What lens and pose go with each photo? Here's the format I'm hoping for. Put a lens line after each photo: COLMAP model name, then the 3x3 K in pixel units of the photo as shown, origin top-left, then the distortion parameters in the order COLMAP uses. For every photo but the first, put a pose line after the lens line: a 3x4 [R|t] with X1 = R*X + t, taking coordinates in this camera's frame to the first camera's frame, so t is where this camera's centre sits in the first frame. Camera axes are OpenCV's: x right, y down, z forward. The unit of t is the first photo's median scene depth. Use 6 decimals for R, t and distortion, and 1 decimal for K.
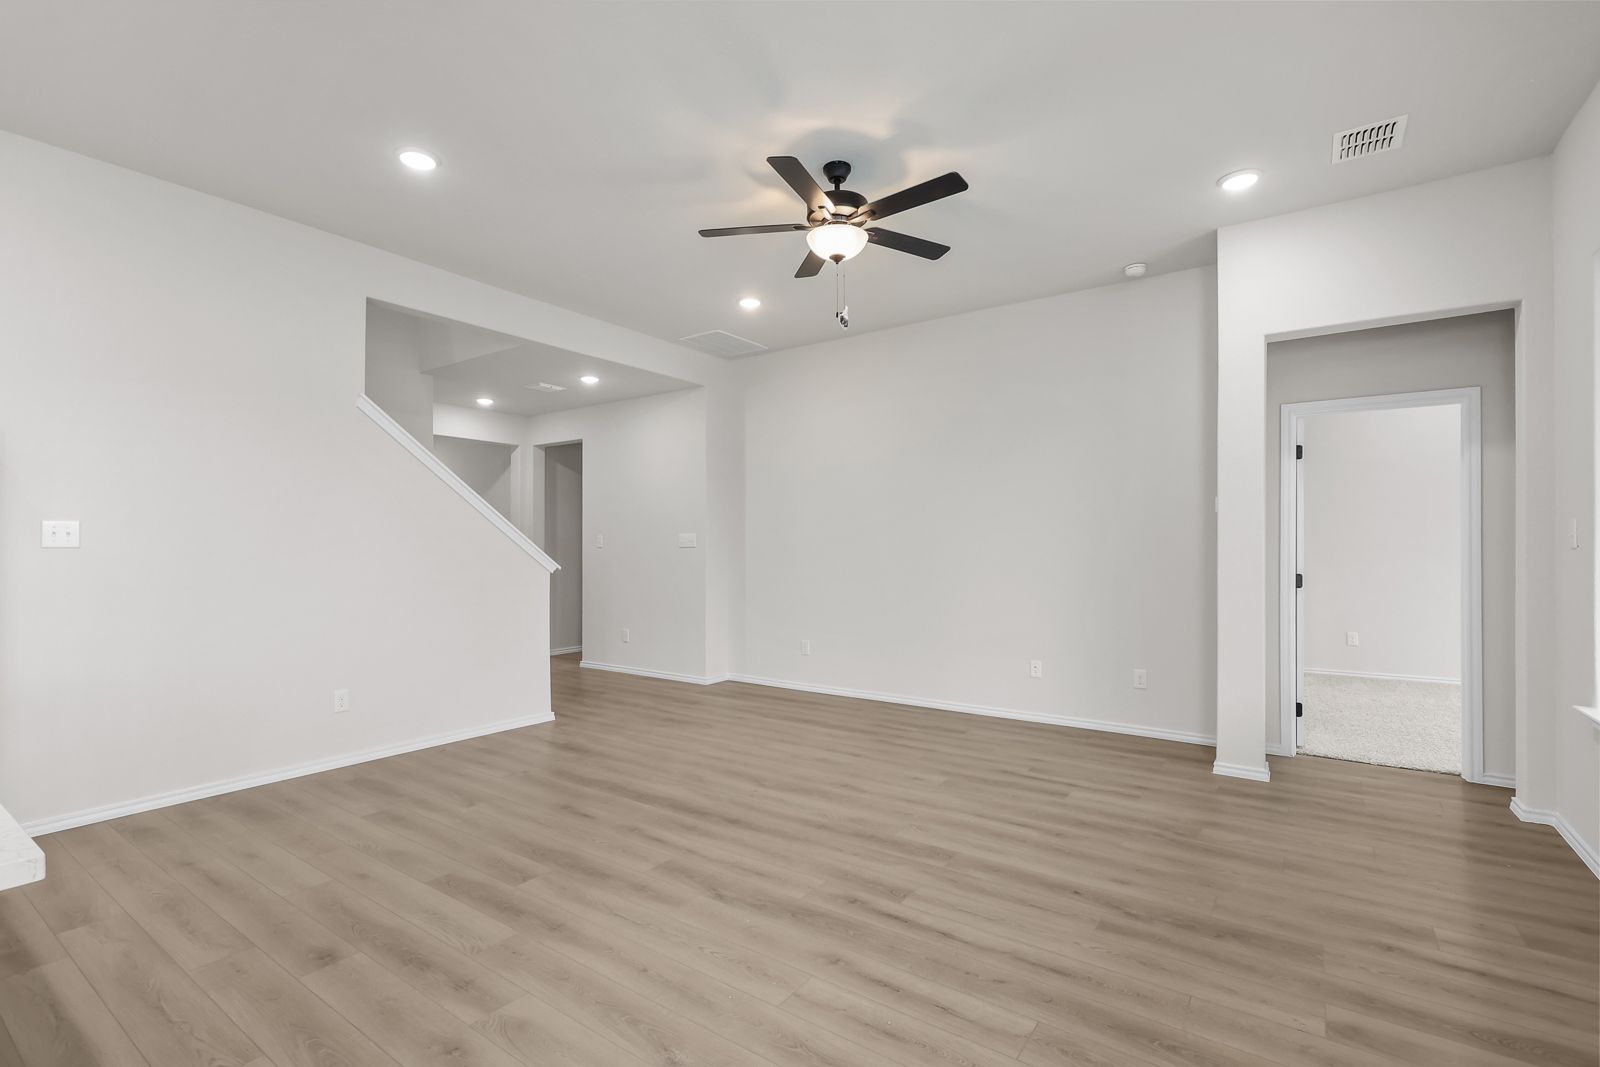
lens RADIAL K [[731.0, 0, 794.4], [0, 731.0, 547.3], [0, 0, 1]] dist [-0.010537, 0.000503]
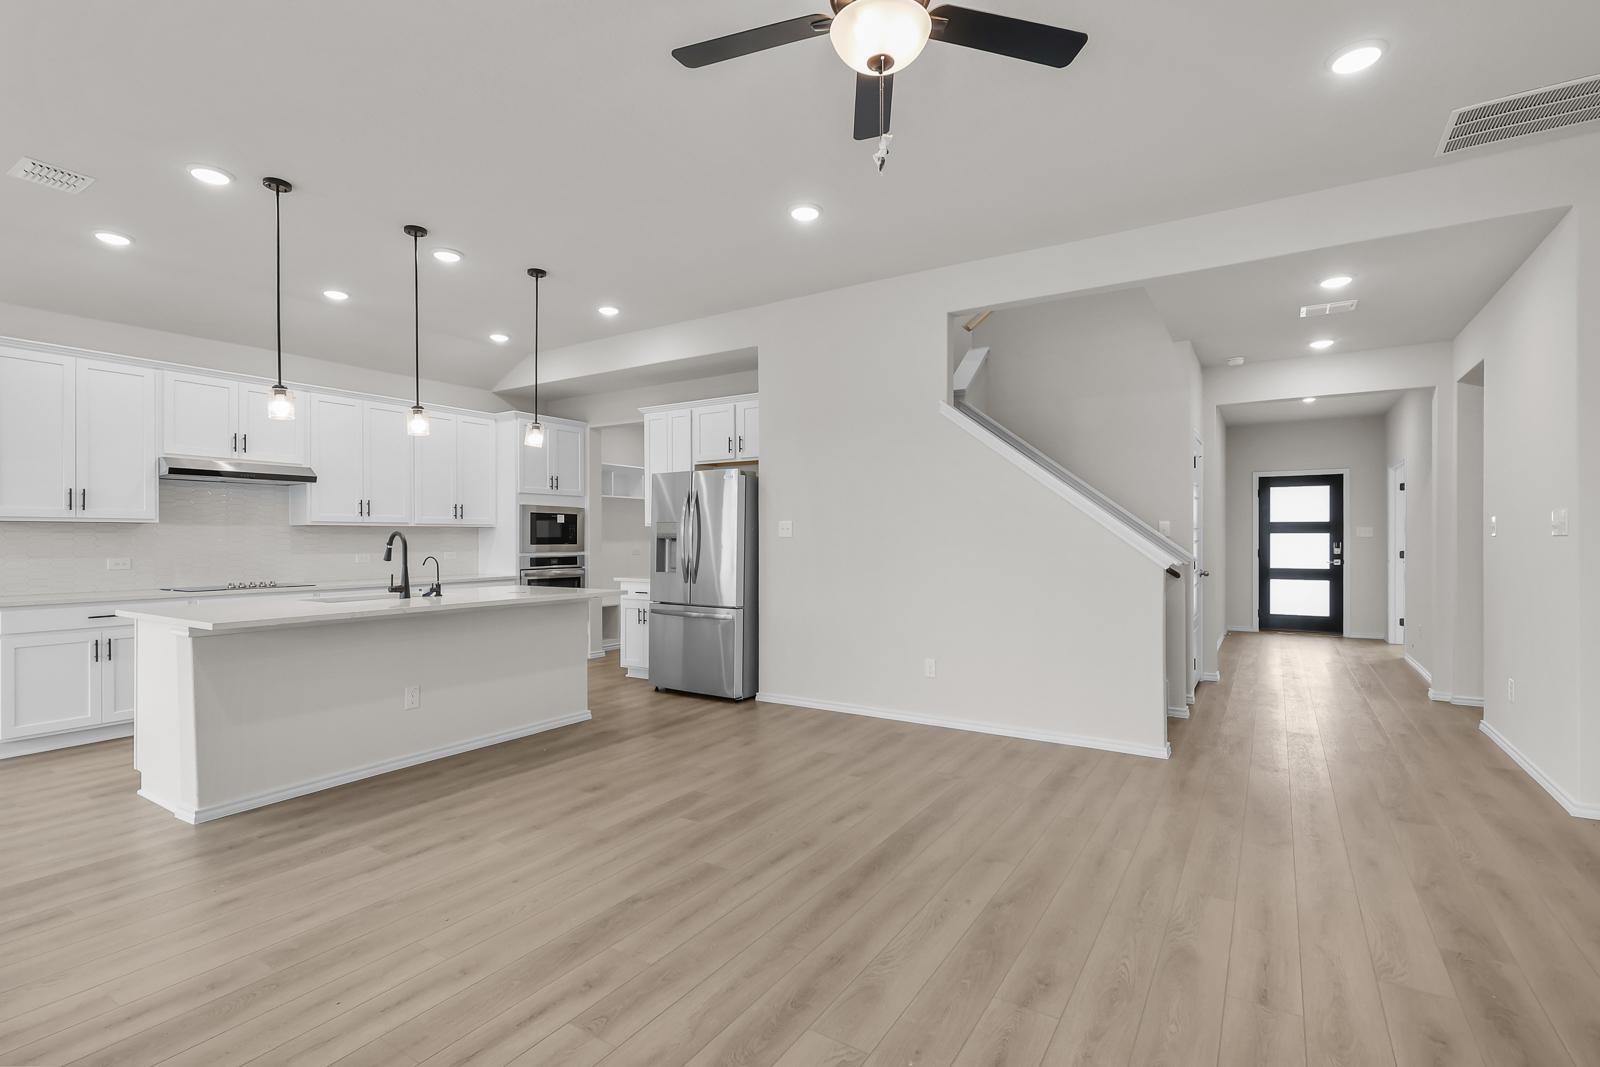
lens RADIAL K [[739.6, 0, 805.2], [0, 739.6, 535.5], [0, 0, 1]] dist [0.001846, 0.000425]
pose [[0.055308, -0.001343, -0.998468, 0.552697], [0.005055, 0.999987, -0.001065, -0.001455], [0.998457, -0.004989, 0.055315, 0.731831]]
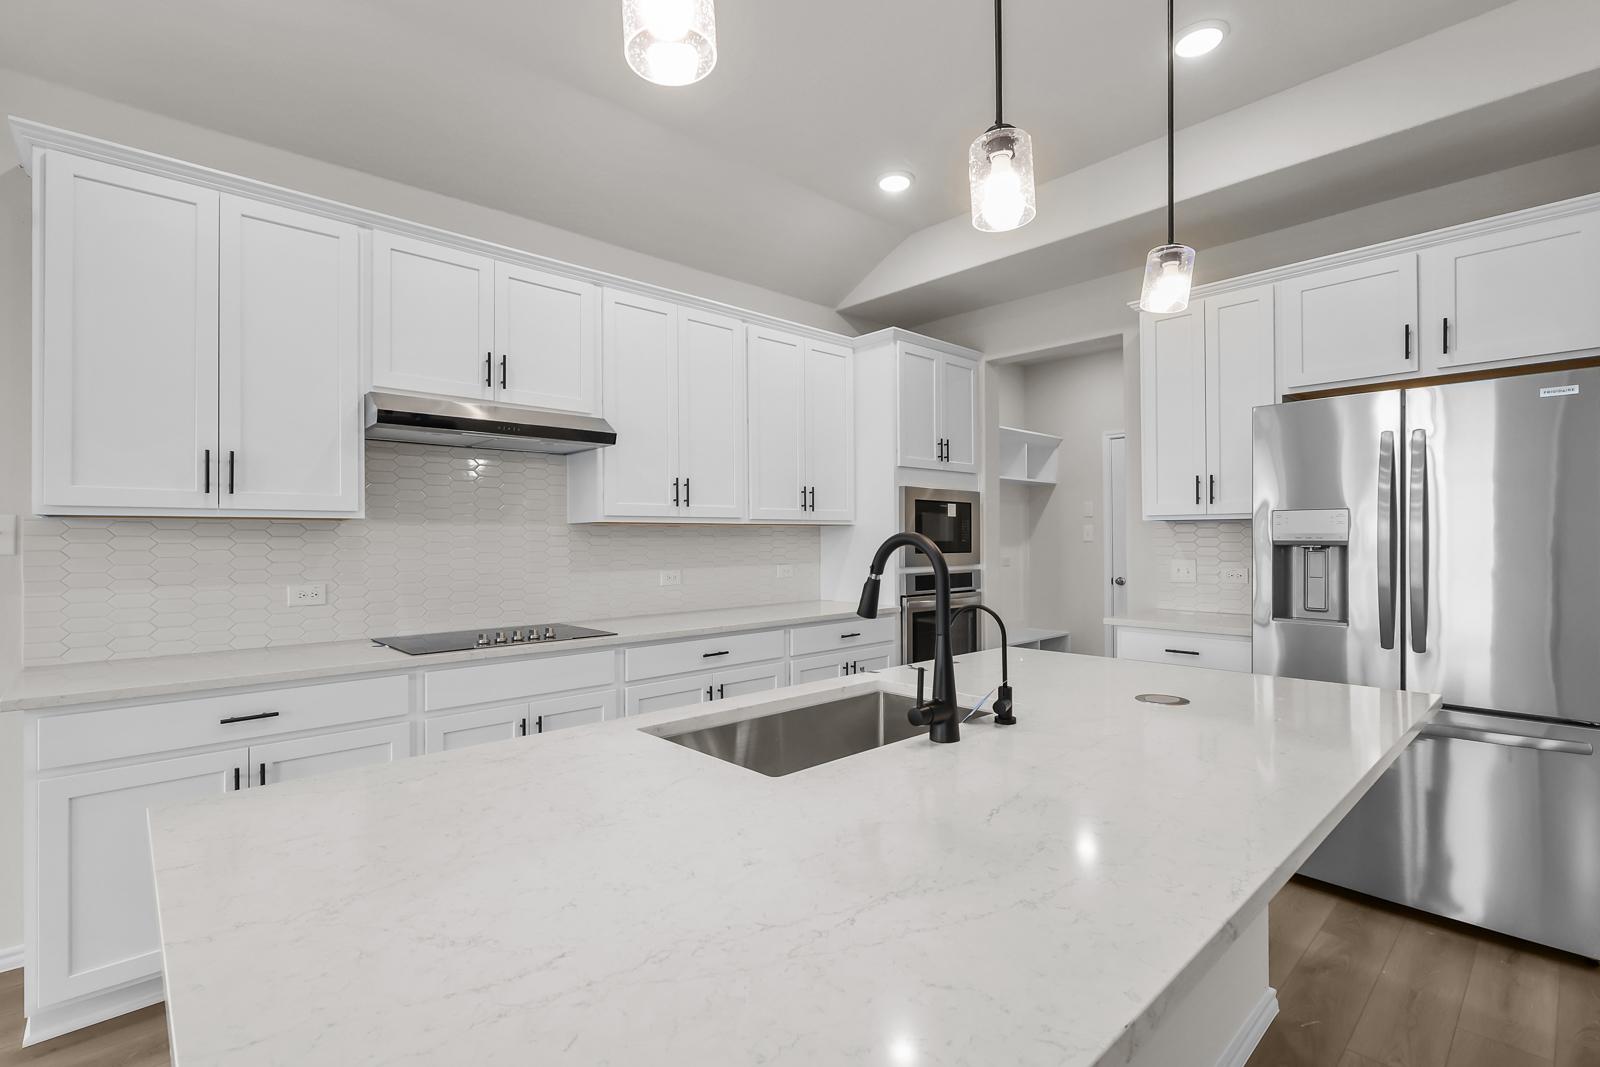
lens RADIAL K [[740.0, 0, 792.2], [0, 740.0, 534.3], [0, 0, 1]] dist [-0.001326, 0.000092]
pose [[-0.205904, -0.003214, -0.978567, -0.160983], [0.009122, 0.999945, -0.005203, -0.008358], [0.978530, -0.009998, -0.205863, 0.238837]]
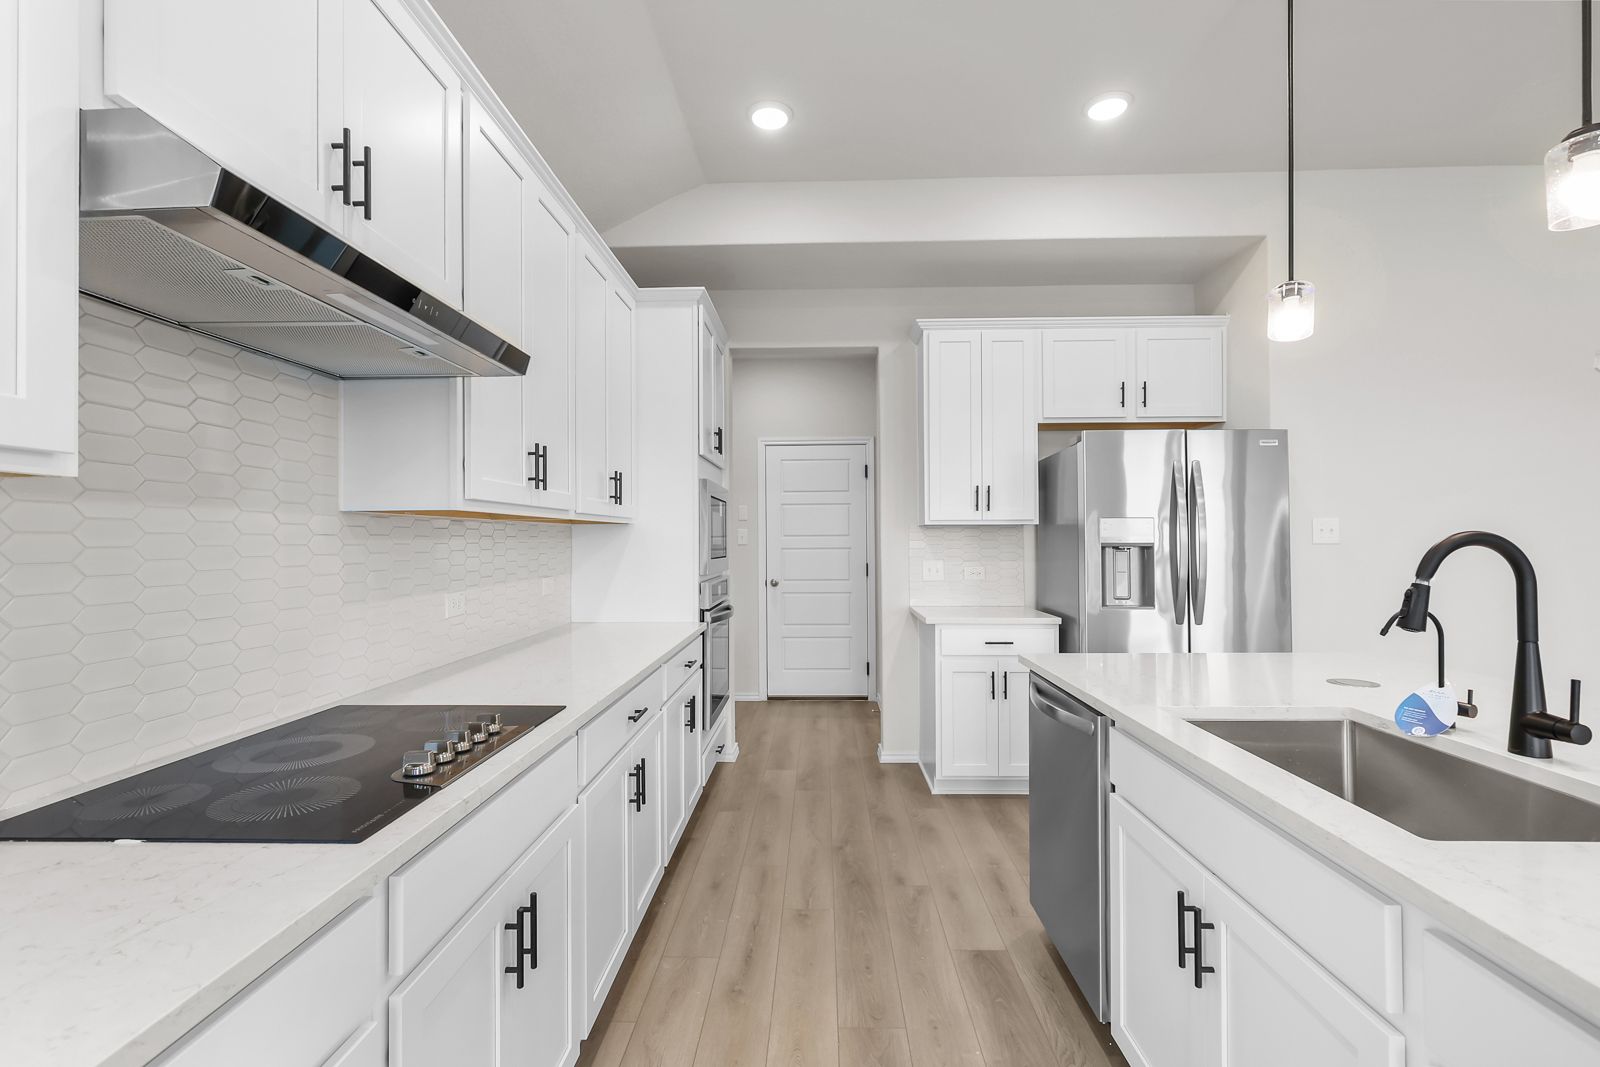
lens RADIAL K [[740.0, 0, 792.2], [0, 740.0, 534.3], [0, 0, 1]] dist [-0.001326, 0.000092]
pose [[0.548190, -0.008496, -0.836311, -0.411100], [0.006451, 0.999962, -0.005930, -0.008981], [0.836329, -0.002144, 0.548224, -0.193156]]
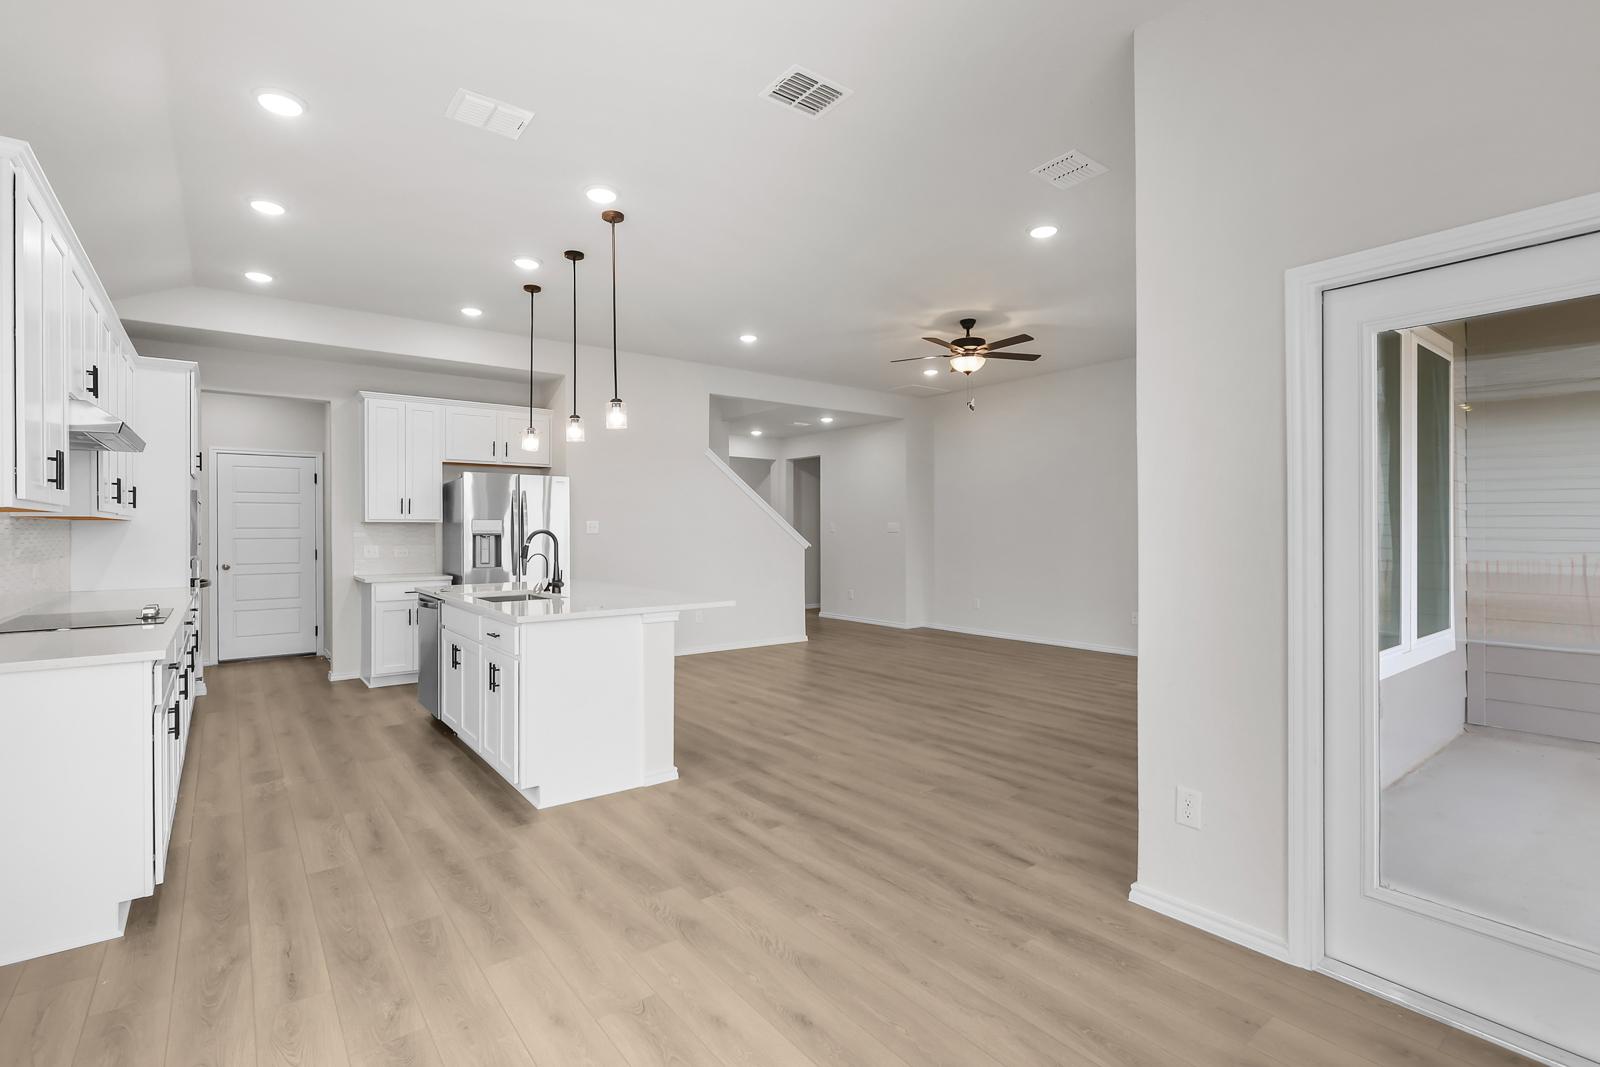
lens RADIAL K [[740.0, 0, 792.2], [0, 740.0, 534.3], [0, 0, 1]] dist [-0.001326, 0.000092]
pose [[0.955442, 0.001127, -0.295177, 0.147188], [0.001498, 0.999961, 0.008666, -0.012477], [0.295175, -0.008722, 0.955403, -0.697534]]
